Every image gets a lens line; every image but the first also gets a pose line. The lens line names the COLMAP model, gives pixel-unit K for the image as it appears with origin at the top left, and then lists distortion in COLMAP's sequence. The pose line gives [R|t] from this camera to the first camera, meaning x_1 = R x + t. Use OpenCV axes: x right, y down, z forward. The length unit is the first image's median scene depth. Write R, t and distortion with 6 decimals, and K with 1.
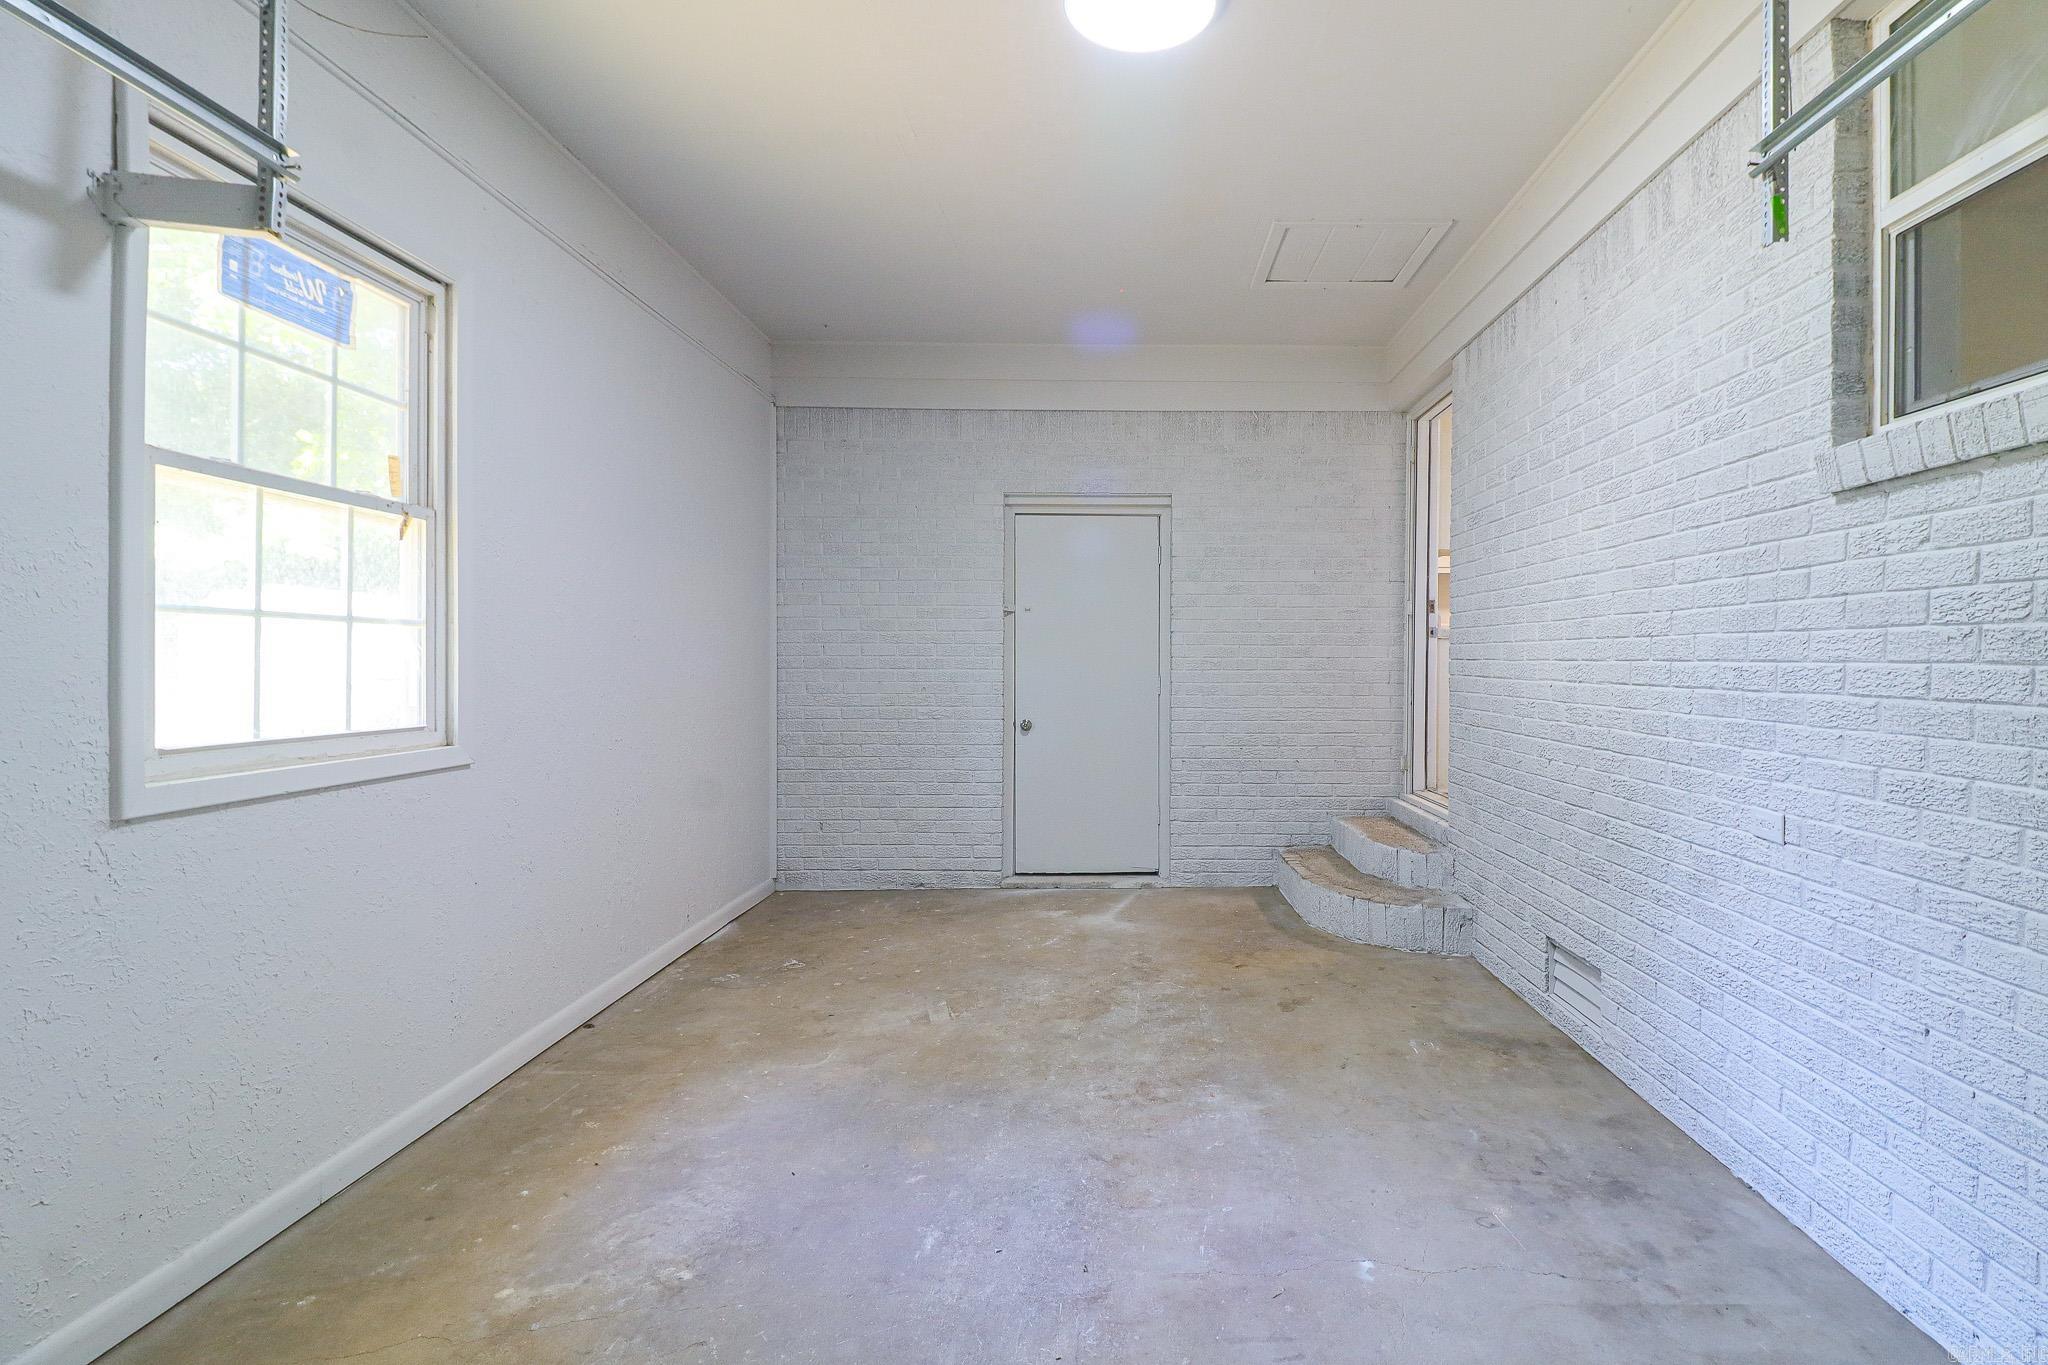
lens RADIAL K [[954.9, 0, 1006.0], [0, 954.9, 658.7], [0, 0, 1]] dist [0.003451, -0.009058]
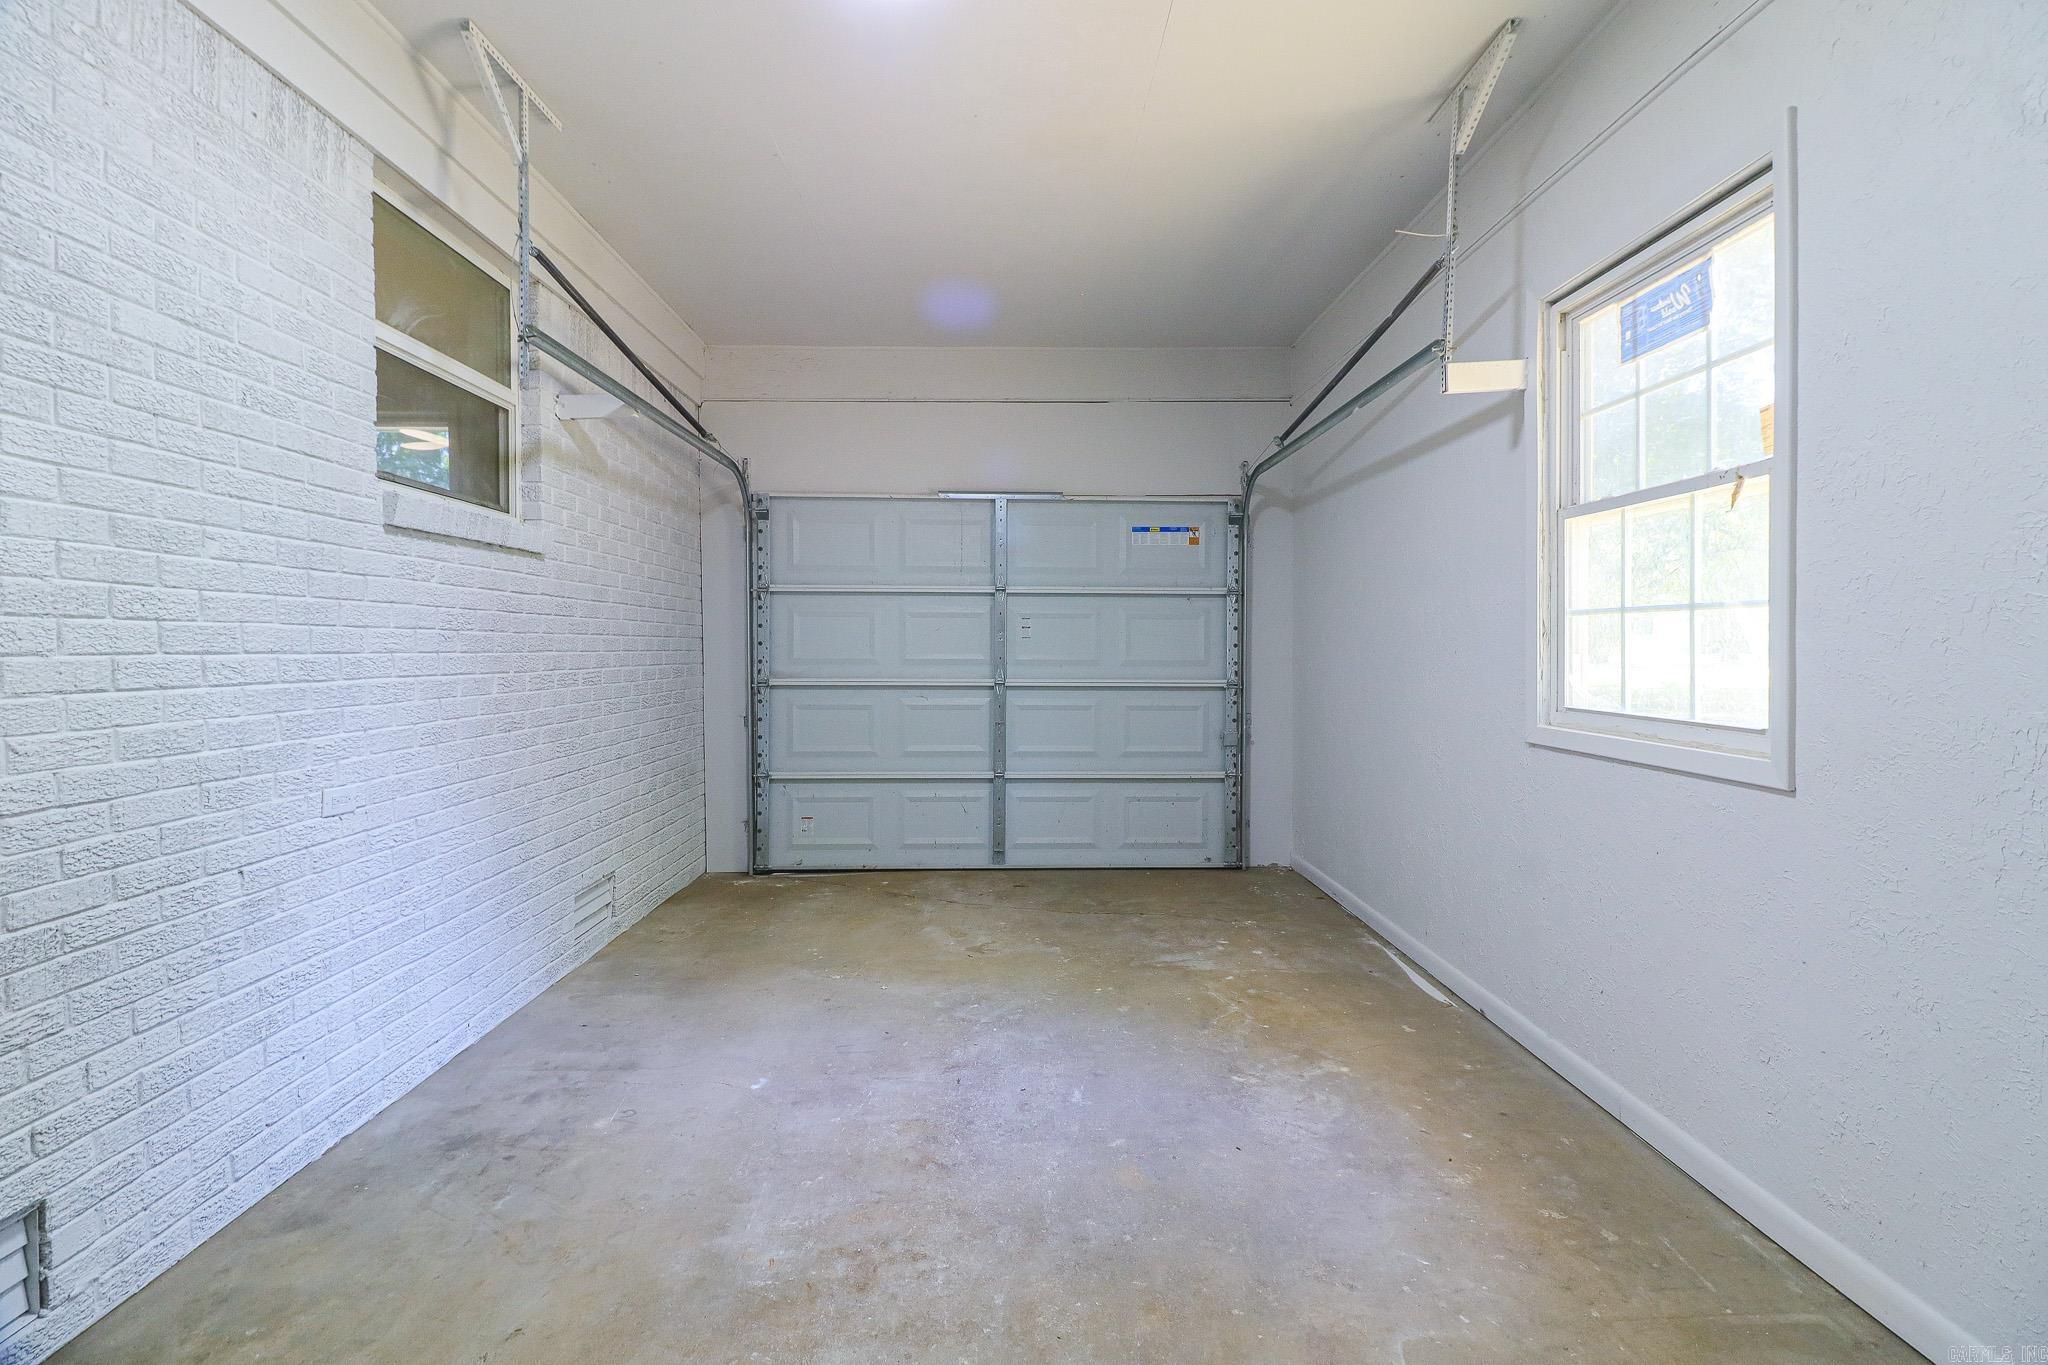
lens RADIAL K [[954.9, 0, 1006.0], [0, 954.9, 658.7], [0, 0, 1]] dist [0.003451, -0.009058]
pose [[-0.994150, 0.004320, -0.107924, 0.136100], [0.003120, 0.999931, 0.011289, -0.000844], [0.107966, 0.010886, -0.994095, 2.003626]]
